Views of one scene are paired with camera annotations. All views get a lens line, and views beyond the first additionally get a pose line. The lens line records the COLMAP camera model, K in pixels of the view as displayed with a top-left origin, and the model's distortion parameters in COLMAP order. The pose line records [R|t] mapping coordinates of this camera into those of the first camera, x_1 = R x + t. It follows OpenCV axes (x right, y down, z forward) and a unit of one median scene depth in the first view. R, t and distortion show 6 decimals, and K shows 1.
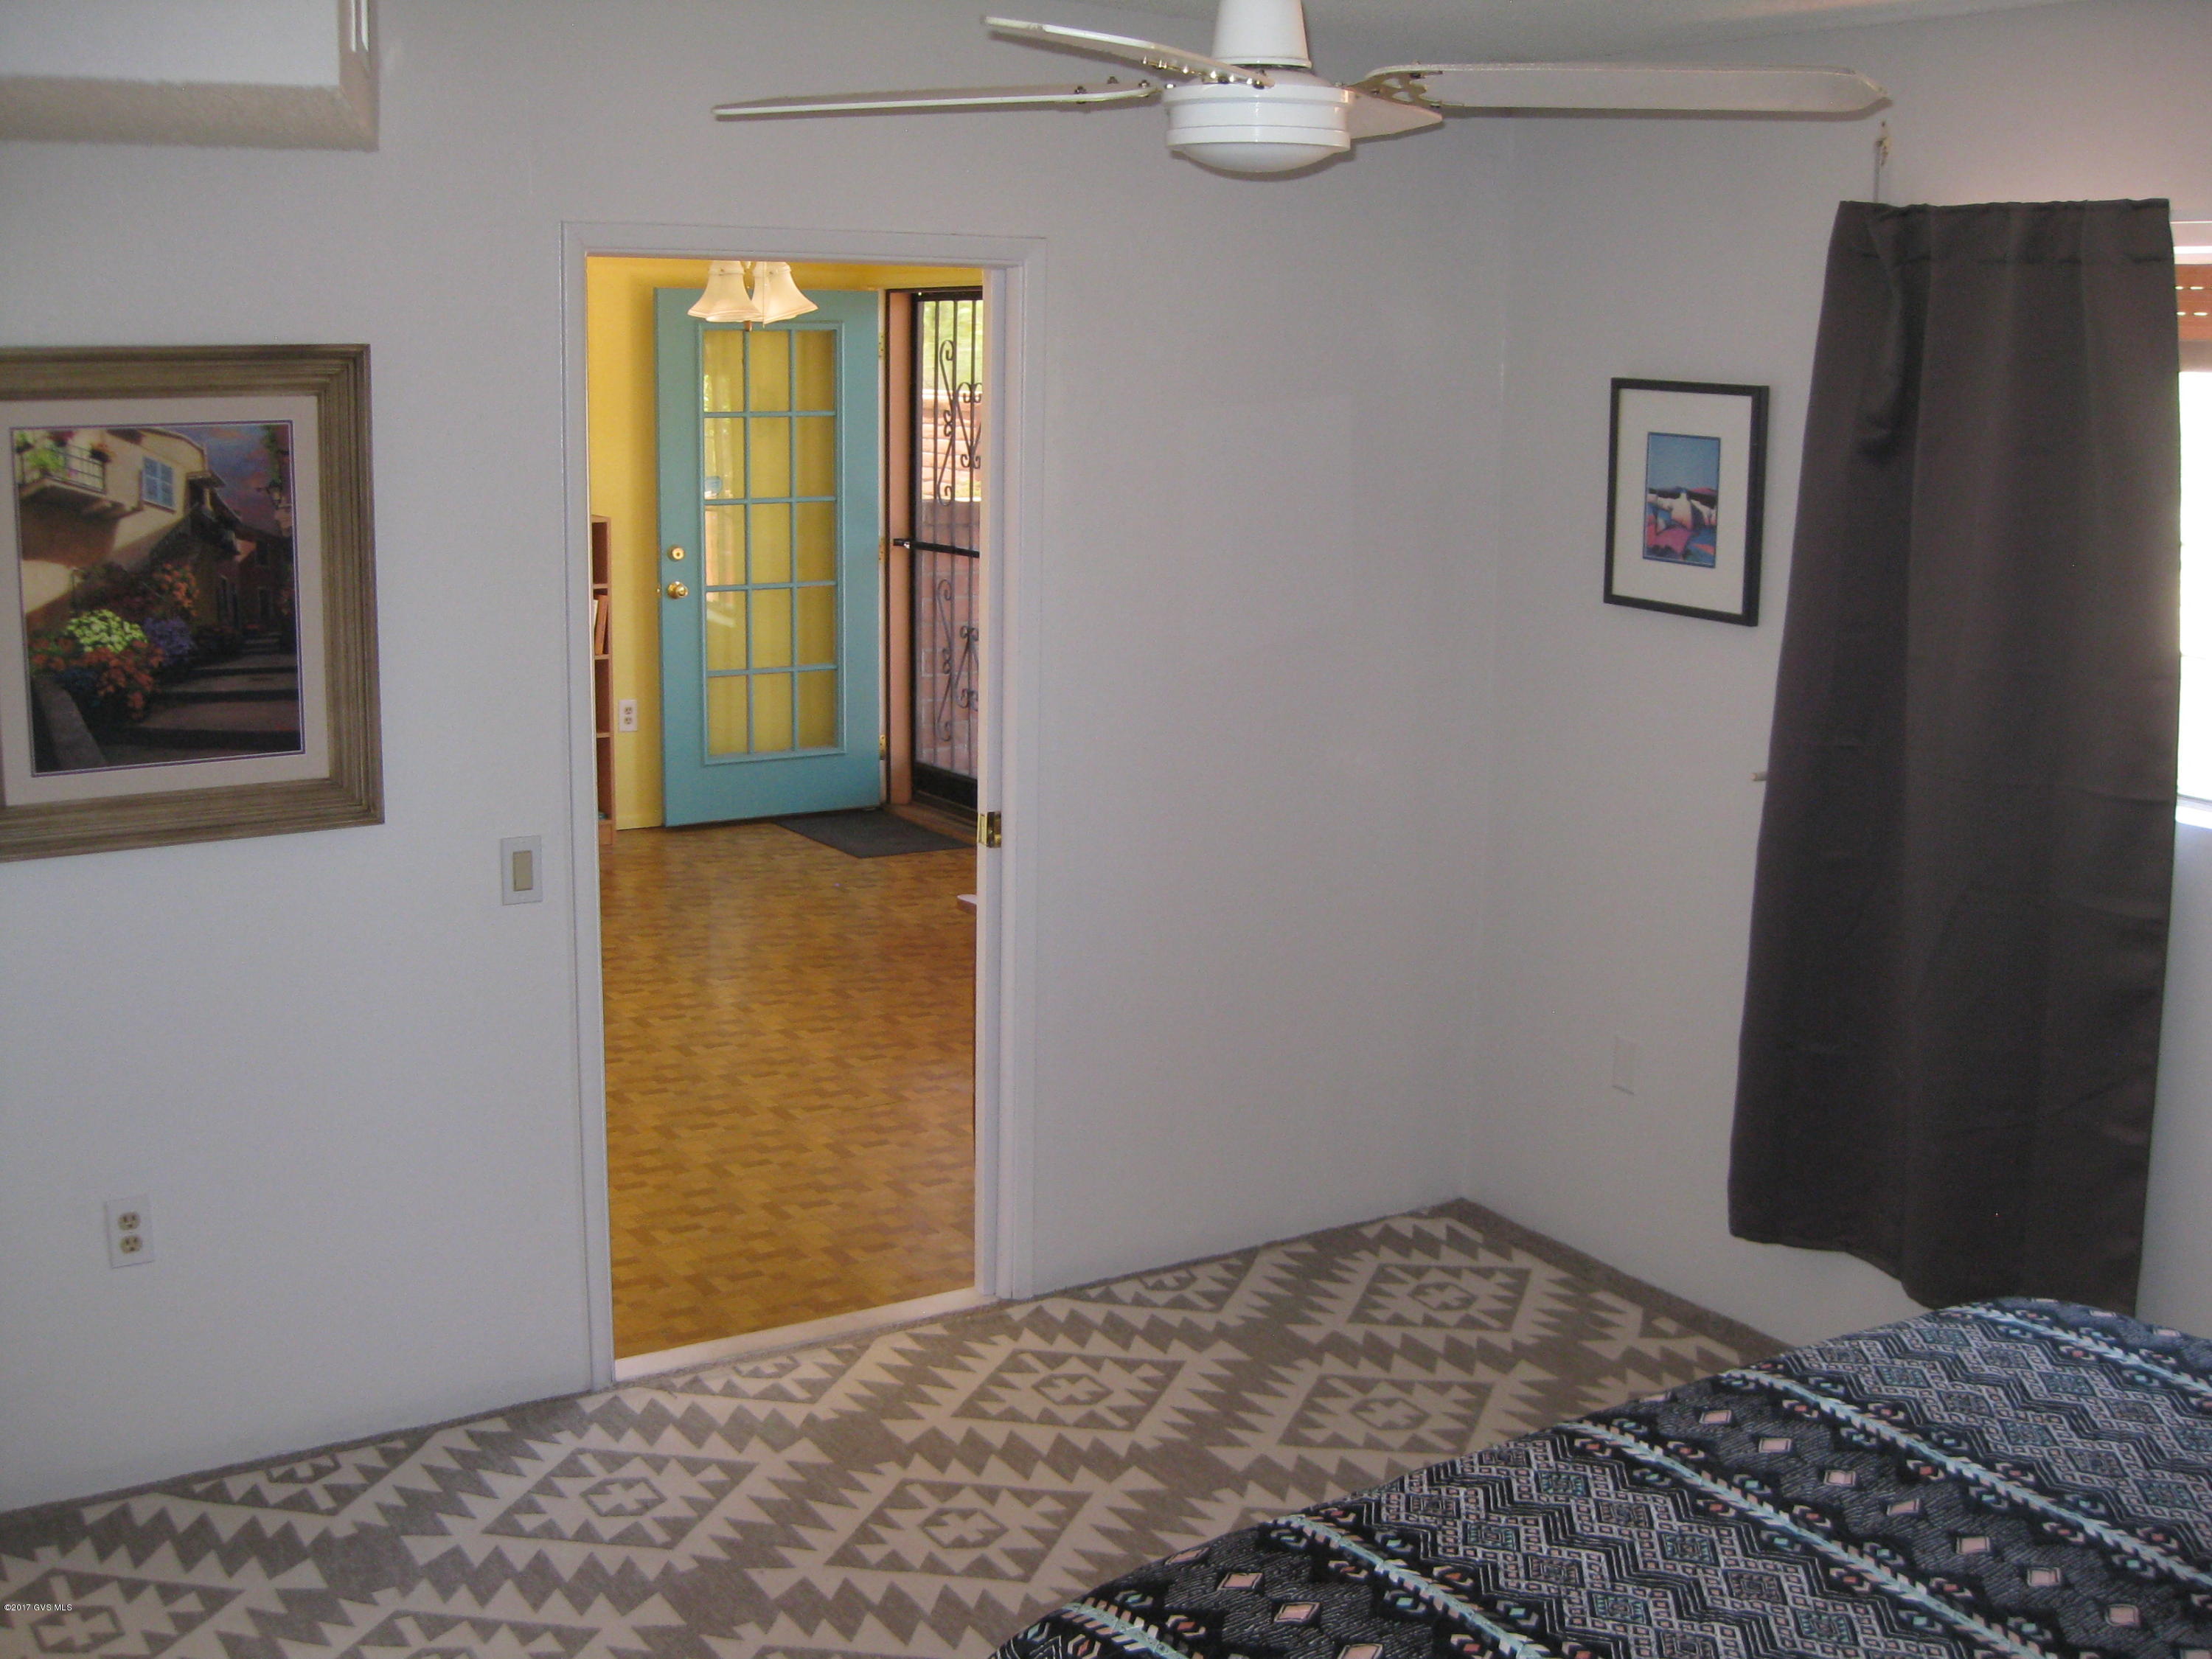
lens RADIAL K [[2853.6, 0, 1103.9], [0, 2853.6, 829.6], [0, 0, 1]] dist [-0.147839, 0.000000]
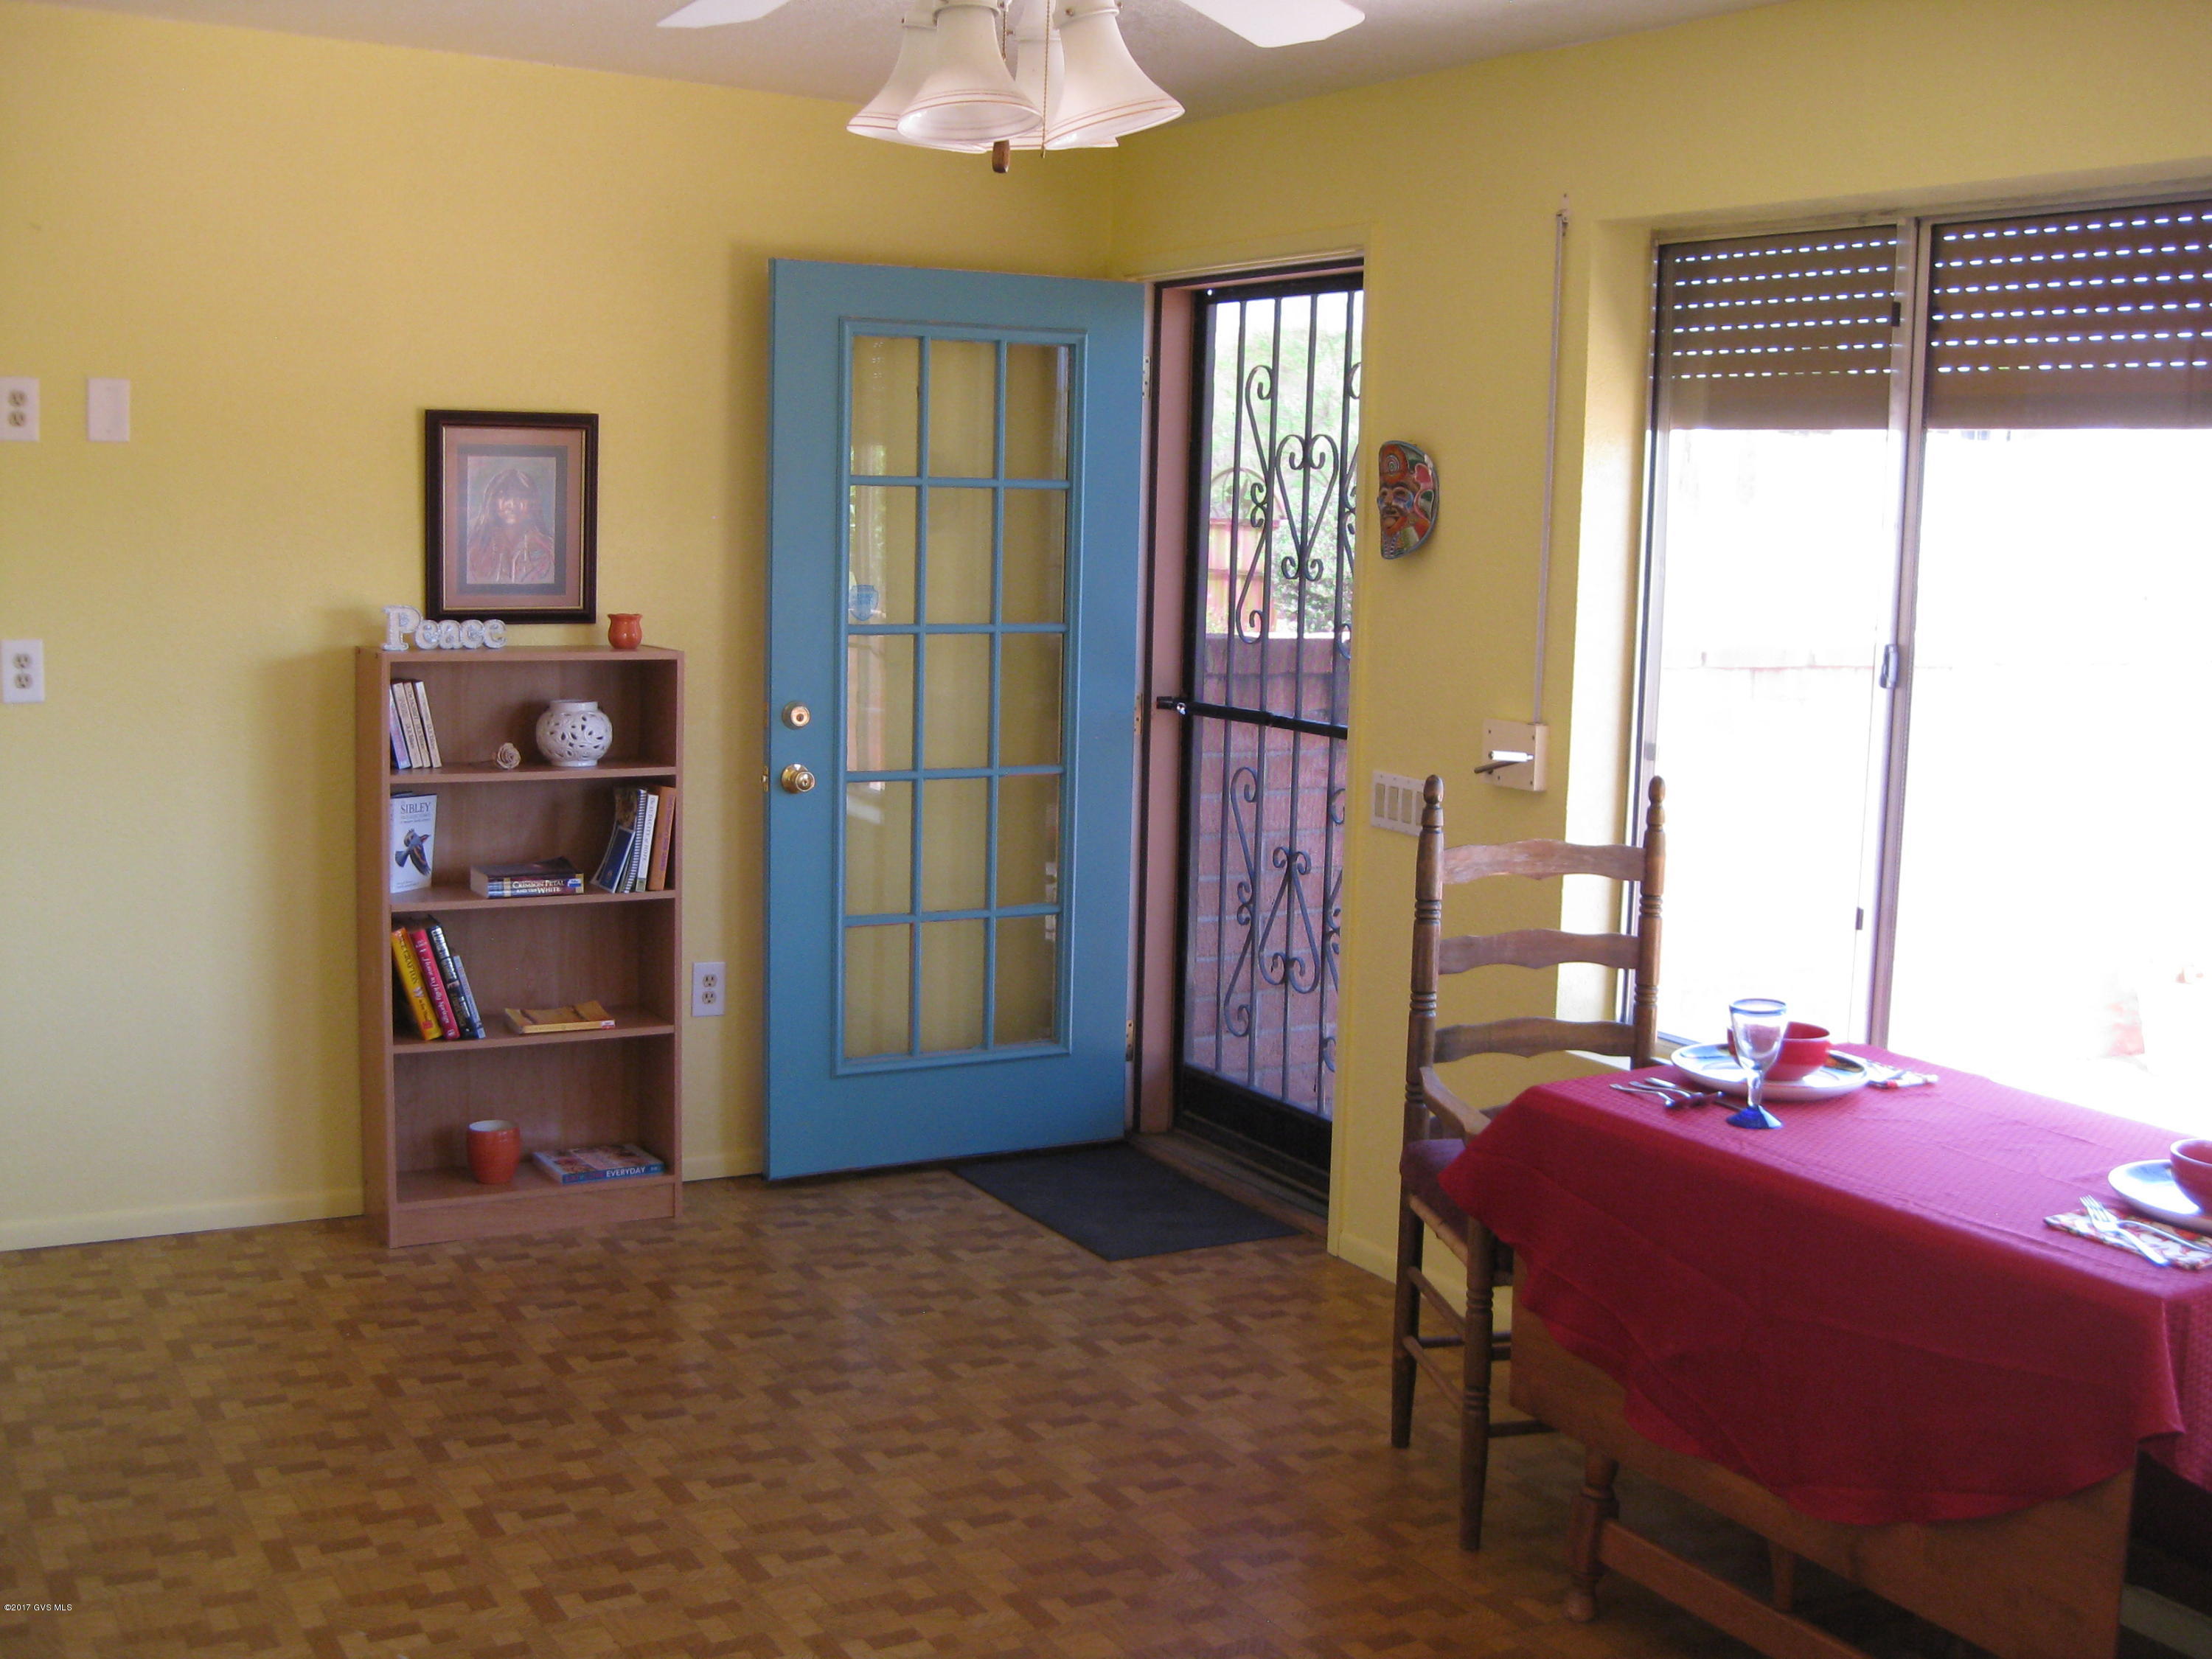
lens RADIAL K [[2853.6, 0, 1107.0], [0, 2853.6, 830.5], [0, 0, 1]] dist [-0.147839, 0.000000]
pose [[0.999112, 0.019451, -0.037365, -0.062738], [-0.021374, 0.998430, -0.051772, -0.043416], [0.036299, 0.052525, 0.997960, 0.407576]]
